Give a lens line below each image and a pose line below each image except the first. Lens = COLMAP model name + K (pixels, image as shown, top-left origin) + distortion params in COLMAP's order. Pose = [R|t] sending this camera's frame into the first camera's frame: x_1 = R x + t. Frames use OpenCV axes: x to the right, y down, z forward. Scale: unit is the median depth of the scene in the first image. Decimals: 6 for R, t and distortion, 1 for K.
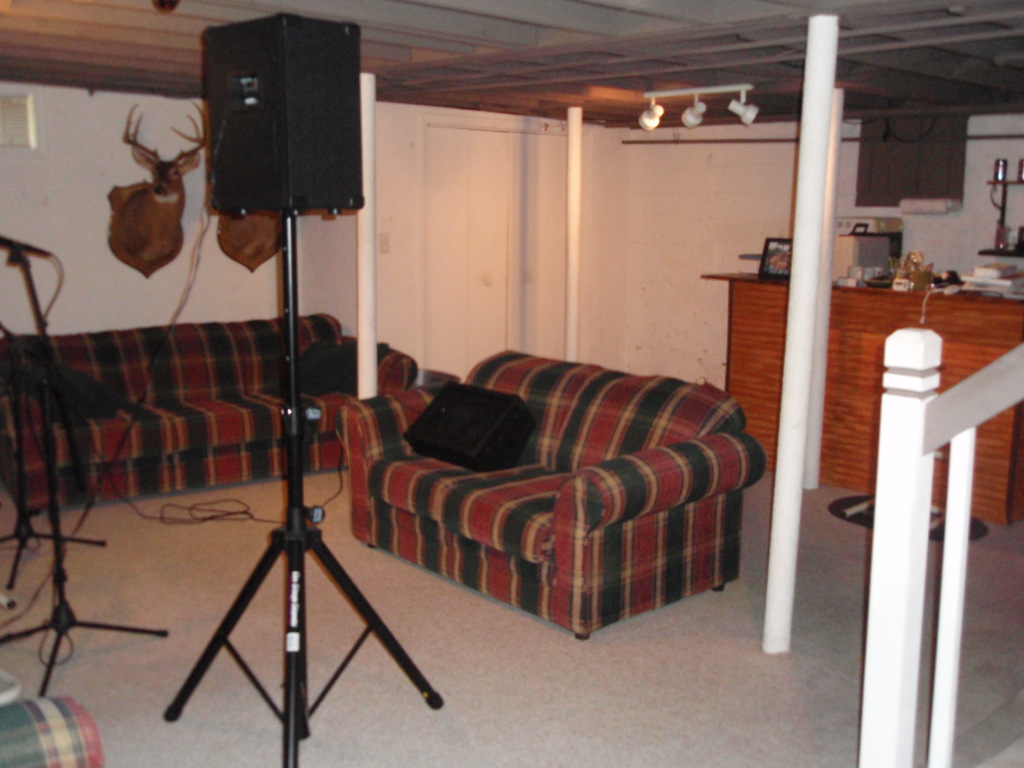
lens RADIAL K [[1090.2, 0, 512.0], [0, 1090.2, 384.0], [0, 0, 1]] dist [-0.004886, -0.013959]
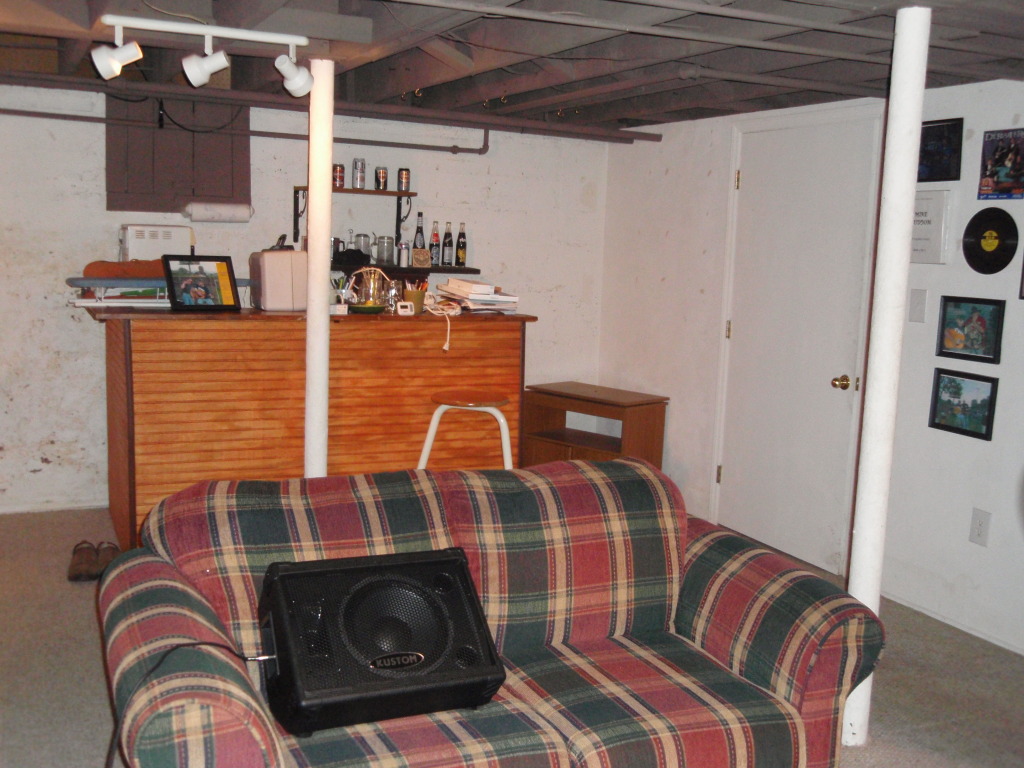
lens RADIAL K [[1090.2, 0, 512.0], [0, 1090.2, 384.0], [0, 0, 1]] dist [-0.004886, -0.013959]
pose [[0.276948, -0.130066, 0.952041, -0.415502], [0.128901, 0.986870, 0.097328, -0.100536], [-0.952200, 0.095764, 0.290077, 0.653872]]
